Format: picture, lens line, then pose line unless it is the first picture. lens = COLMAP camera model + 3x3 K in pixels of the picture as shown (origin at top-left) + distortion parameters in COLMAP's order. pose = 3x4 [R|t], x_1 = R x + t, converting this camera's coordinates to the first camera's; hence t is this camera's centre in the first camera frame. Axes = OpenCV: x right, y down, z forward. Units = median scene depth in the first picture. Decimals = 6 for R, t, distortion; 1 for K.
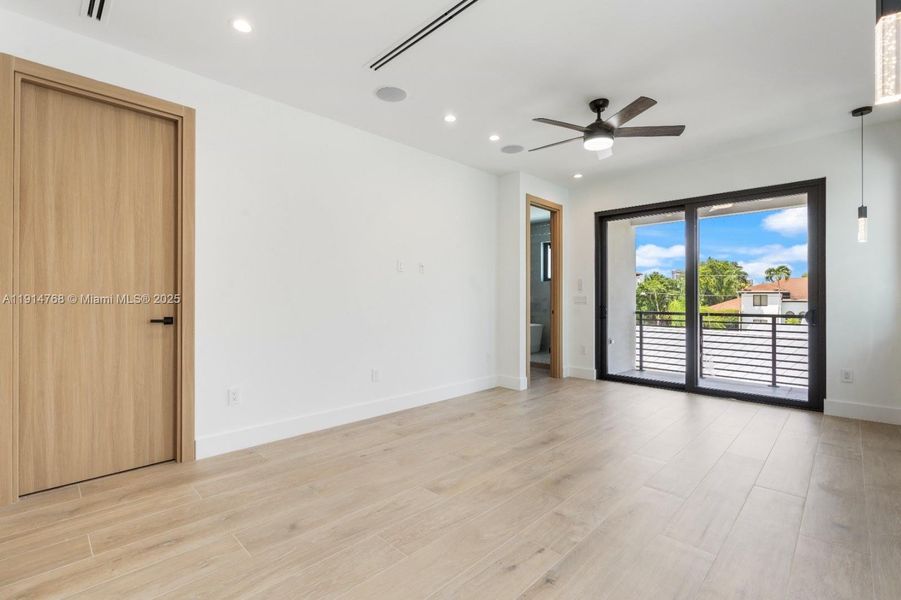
lens RADIAL K [[408.8, 0, 443.1], [0, 408.8, 296.6], [0, 0, 1]] dist [-0.007483, -0.000235]
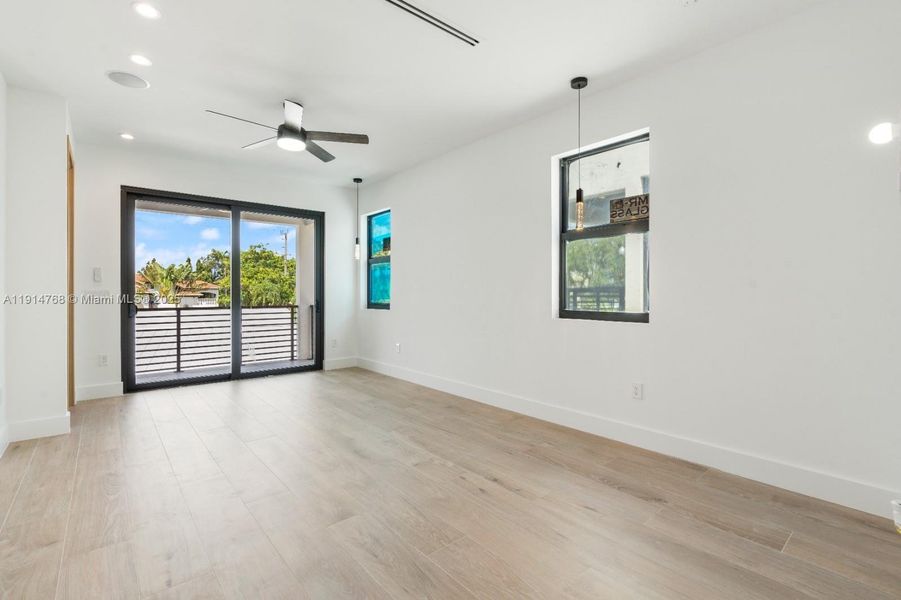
lens RADIAL K [[408.8, 0, 443.1], [0, 408.8, 296.6], [0, 0, 1]] dist [-0.007483, -0.000235]
pose [[0.084820, -0.011669, 0.996328, -0.577631], [-0.003858, 0.999920, 0.012039, -0.002125], [-0.996389, -0.004865, 0.084768, 0.486221]]
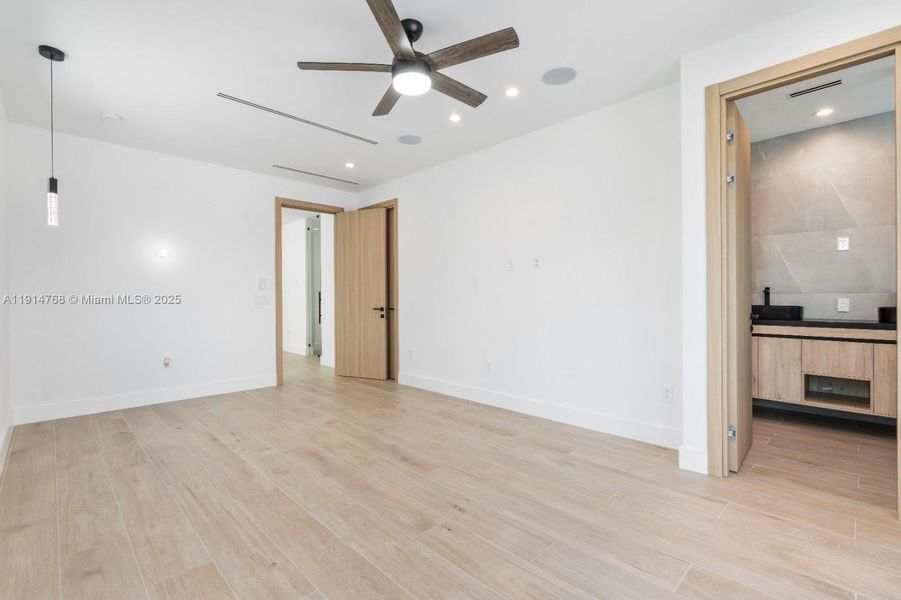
lens RADIAL K [[404.9, 0, 444.1], [0, 404.9, 297.2], [0, 0, 1]] dist [-0.003216, 0.000324]
pose [[-0.009925, 0.001036, -0.999950, 1.020338], [0.009853, 0.999951, 0.000938, 0.001812], [0.999902, -0.009843, -0.009935, 0.982942]]
